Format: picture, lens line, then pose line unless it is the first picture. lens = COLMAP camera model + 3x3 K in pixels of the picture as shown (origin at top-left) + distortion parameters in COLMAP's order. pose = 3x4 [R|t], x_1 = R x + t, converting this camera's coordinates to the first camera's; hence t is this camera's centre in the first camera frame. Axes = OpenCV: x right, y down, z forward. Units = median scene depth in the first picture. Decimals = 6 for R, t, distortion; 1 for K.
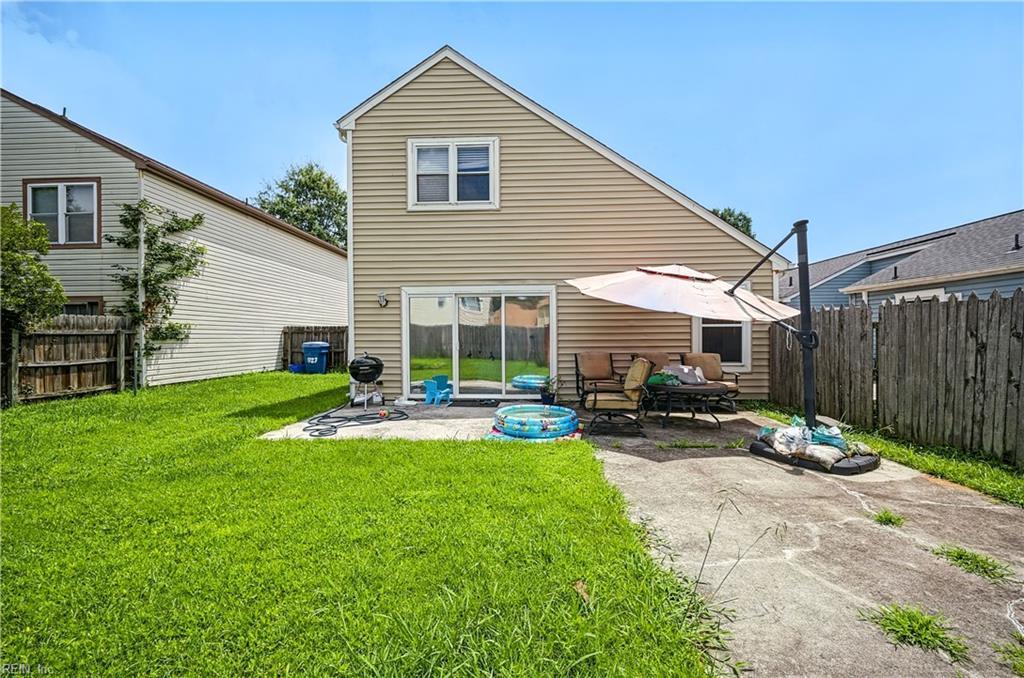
lens RADIAL K [[408.1, 0, 513.7], [0, 408.1, 339.1], [0, 0, 1]] dist [0.000539, -0.000311]
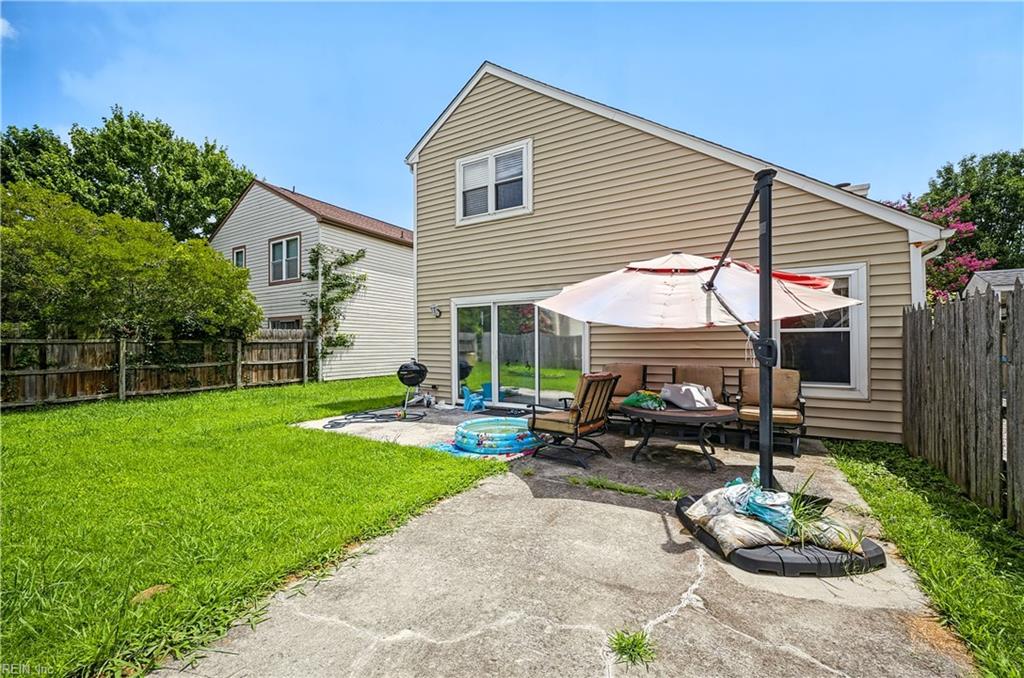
lens RADIAL K [[408.1, 0, 514.4], [0, 408.1, 342.9], [0, 0, 1]] dist [0.000539, -0.000311]
pose [[0.879266, 0.000175, -0.476332, 0.386329], [-0.003557, 0.999974, -0.006199, -0.004754], [0.476318, 0.007145, 0.879244, 0.135558]]
